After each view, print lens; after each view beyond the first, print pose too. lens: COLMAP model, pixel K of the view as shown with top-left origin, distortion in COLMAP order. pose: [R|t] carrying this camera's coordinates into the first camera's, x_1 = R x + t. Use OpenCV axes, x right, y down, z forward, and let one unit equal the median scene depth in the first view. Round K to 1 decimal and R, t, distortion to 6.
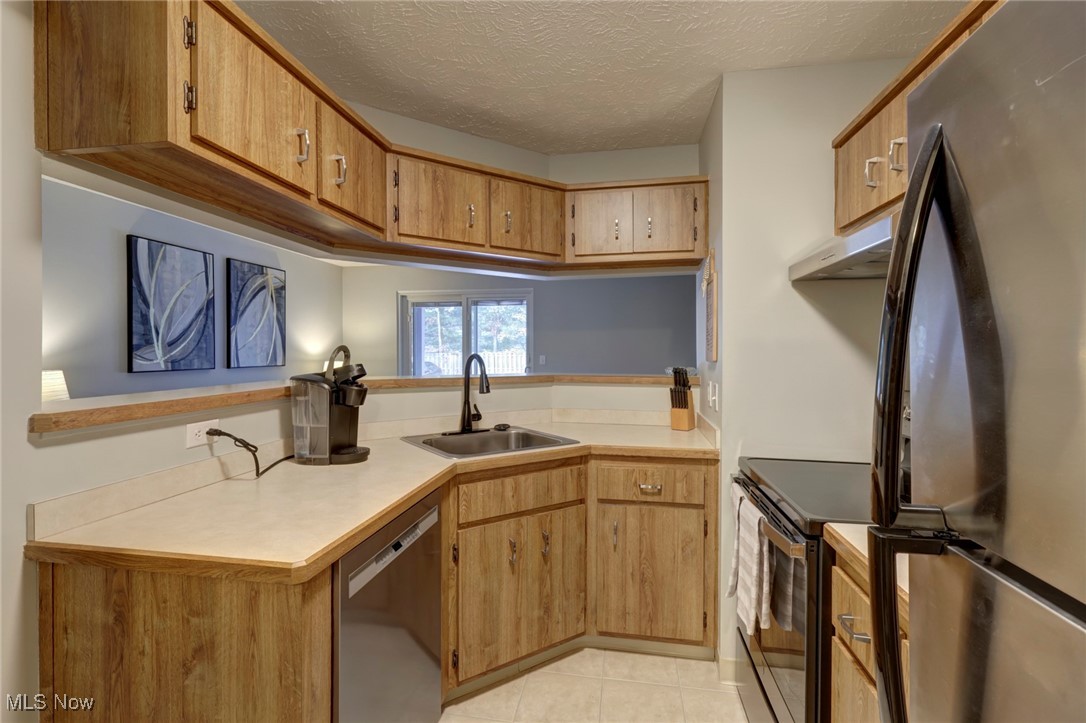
lens RADIAL K [[506.2, 0, 541.3], [0, 506.2, 355.6], [0, 0, 1]] dist [-0.001547, -0.000764]
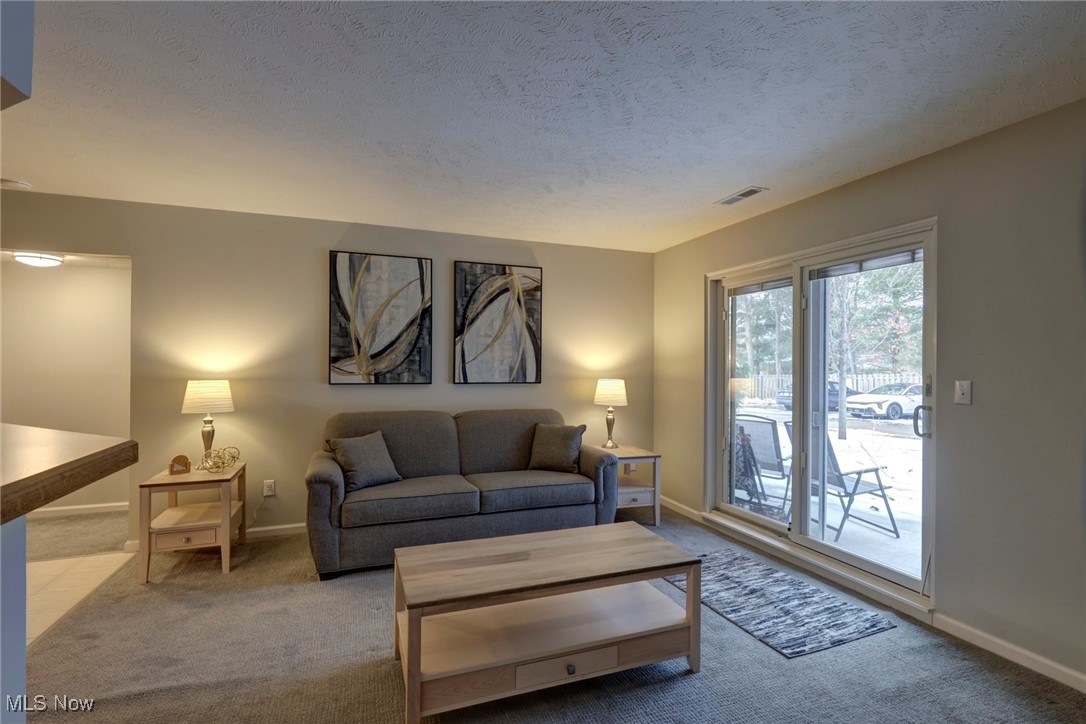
lens RADIAL K [[506.2, 0, 540.6], [0, 506.2, 364.2], [0, 0, 1]] dist [-0.001547, -0.000764]
pose [[0.505420, 0.004540, -0.862862, 0.470563], [-0.016334, 0.999857, -0.004307, -0.015771], [0.862719, 0.016271, 0.505422, 1.354577]]
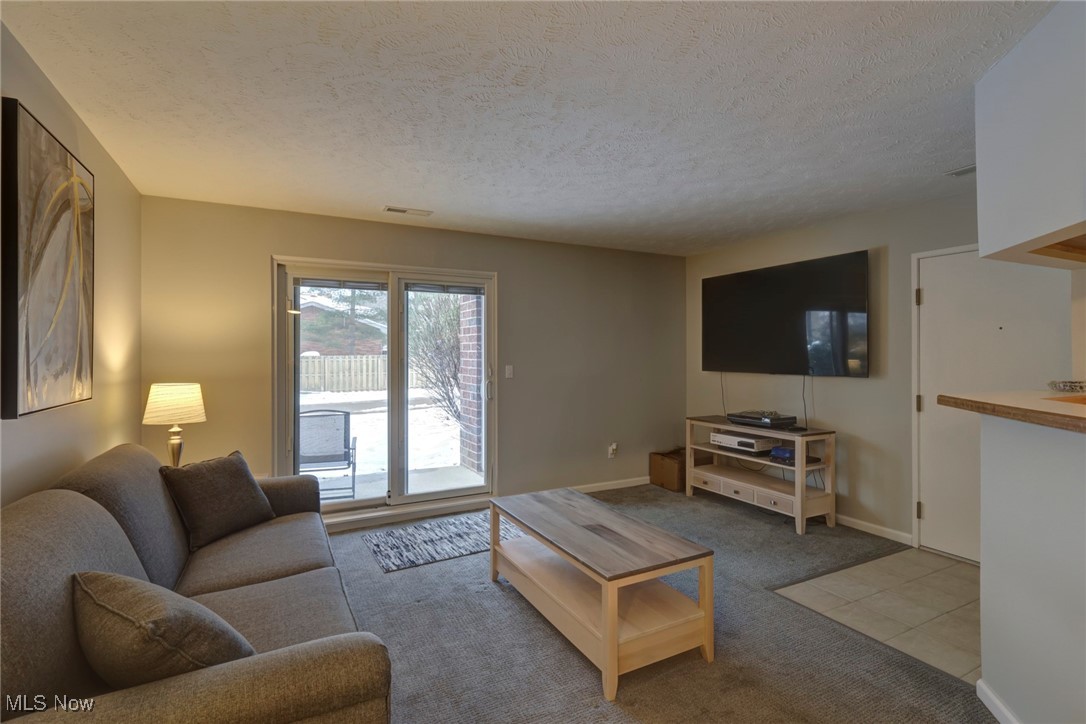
lens RADIAL K [[506.2, 0, 539.5], [0, 506.2, 357.6], [0, 0, 1]] dist [-0.001547, -0.000764]
pose [[0.796681, -0.004750, 0.604381, -1.076356], [0.008317, 0.999961, -0.003105, -0.023946], [-0.604343, 0.007500, 0.796689, 1.019214]]
